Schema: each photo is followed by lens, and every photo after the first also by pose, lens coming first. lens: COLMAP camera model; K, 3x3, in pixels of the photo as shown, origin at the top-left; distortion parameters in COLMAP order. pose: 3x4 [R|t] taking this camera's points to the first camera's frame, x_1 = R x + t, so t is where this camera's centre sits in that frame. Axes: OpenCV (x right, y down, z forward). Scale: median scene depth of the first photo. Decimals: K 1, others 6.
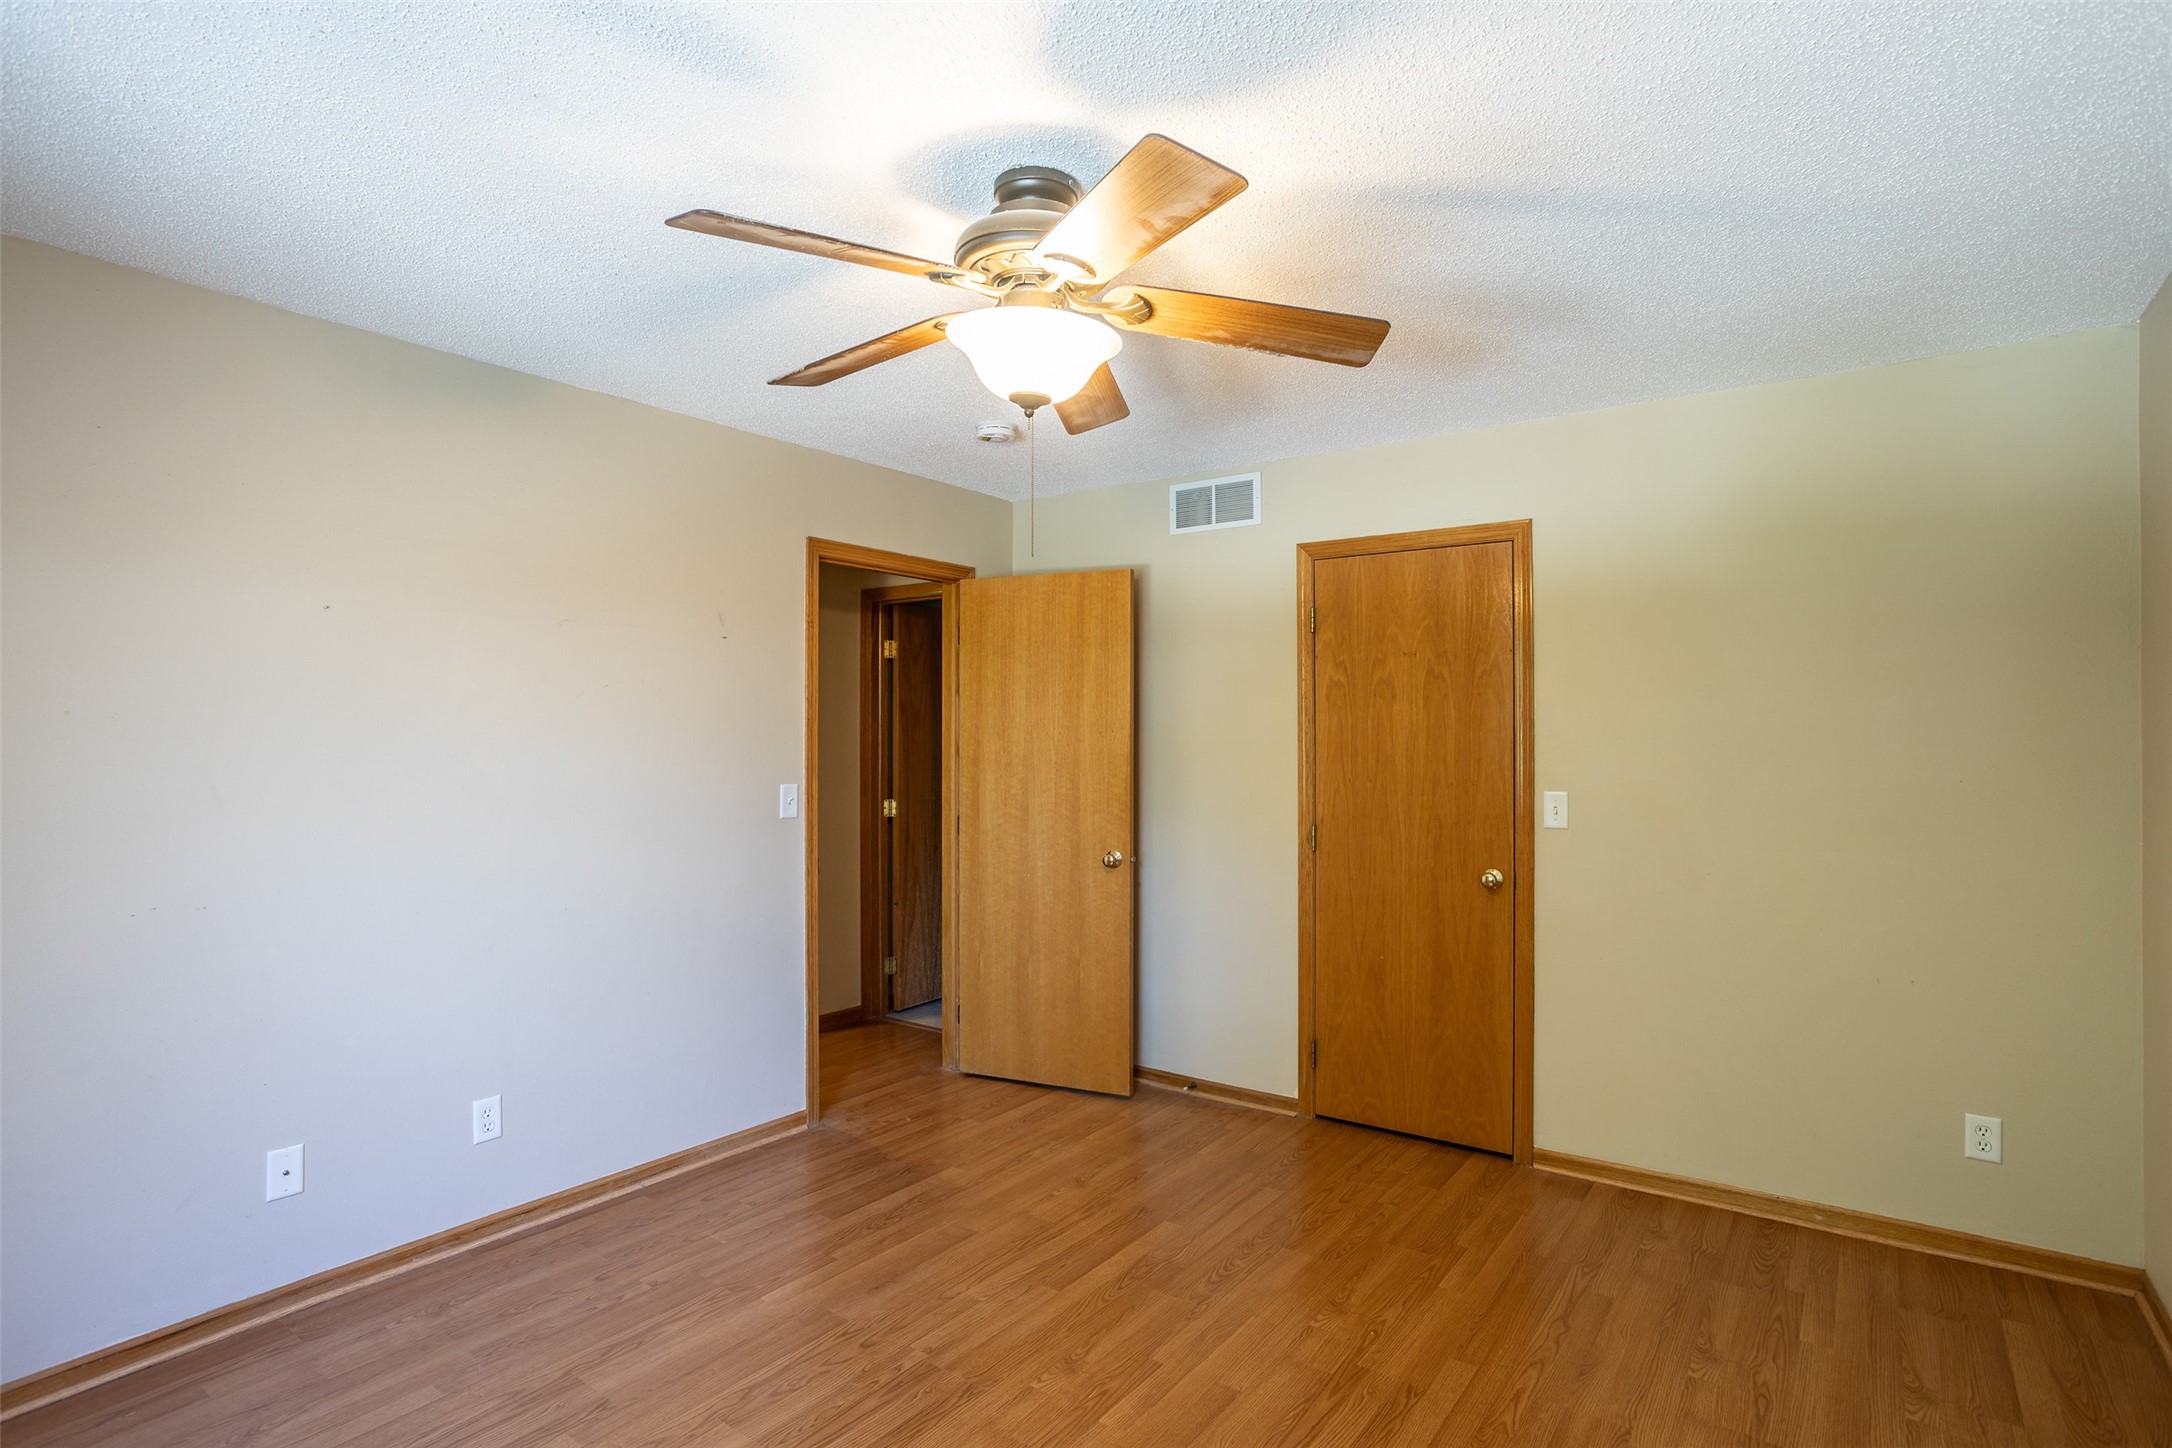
lens RADIAL K [[1077.5, 0, 1084.0], [0, 1077.5, 724.6], [0, 0, 1]] dist [-0.004778, 0.000606]
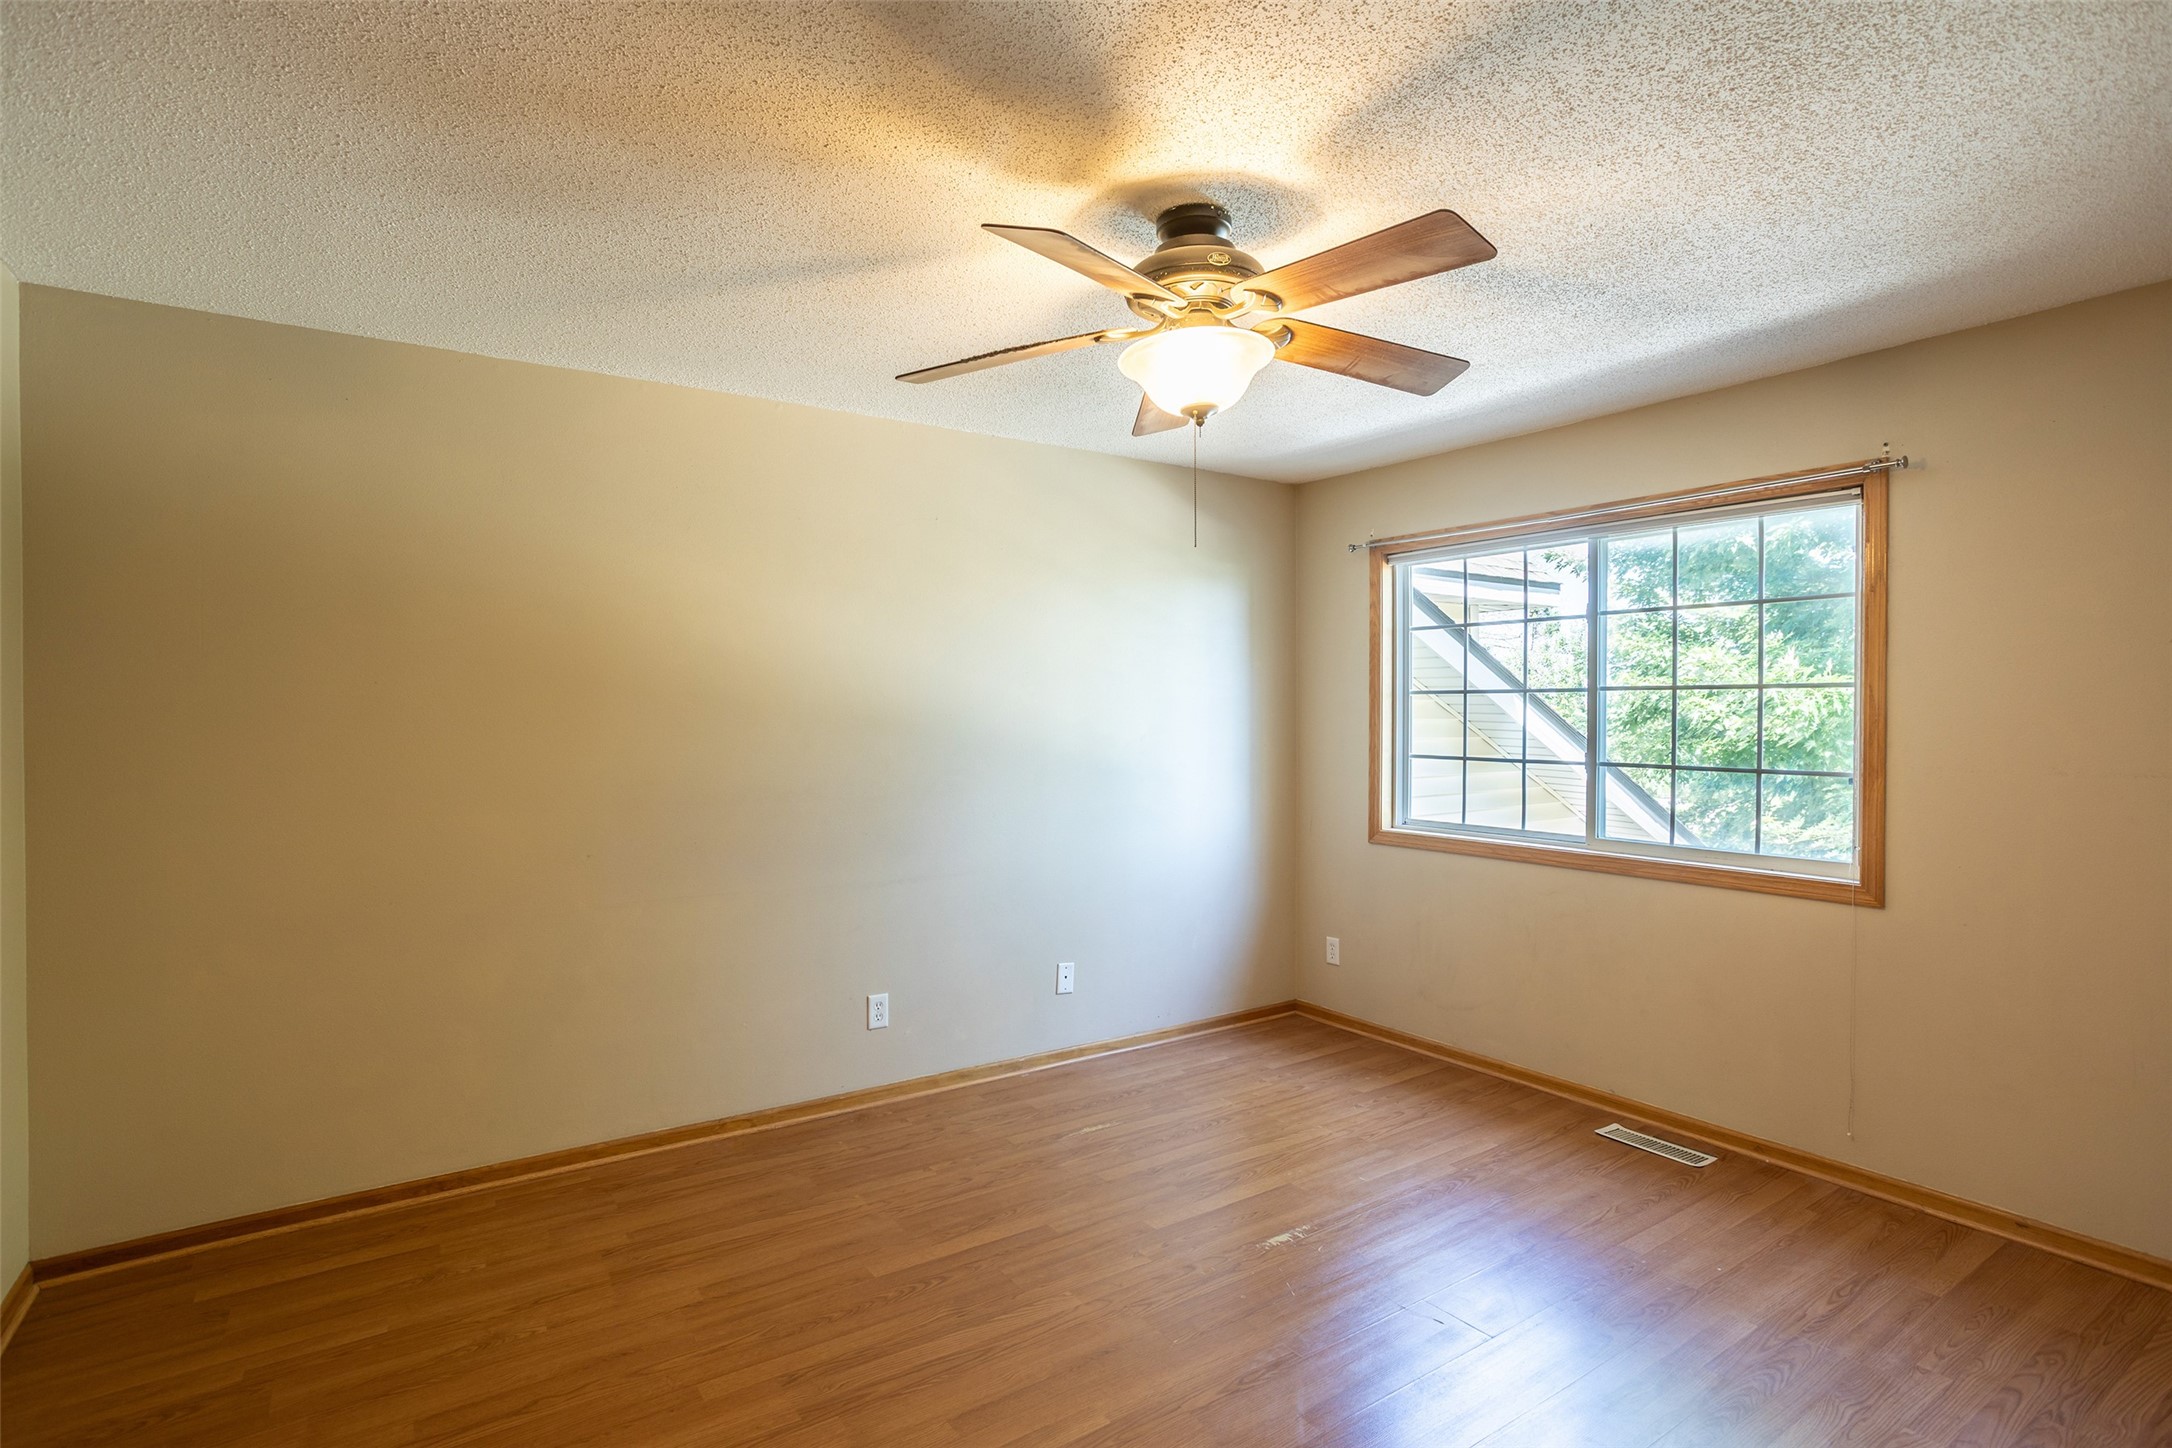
lens RADIAL K [[1077.5, 0, 1096.4], [0, 1077.5, 730.8], [0, 0, 1]] dist [-0.004778, 0.000606]
pose [[-0.939642, -0.006763, 0.342093, -0.286682], [-0.002932, 0.999927, 0.011714, 0.017941], [-0.342147, 0.010004, -0.939593, 1.823626]]
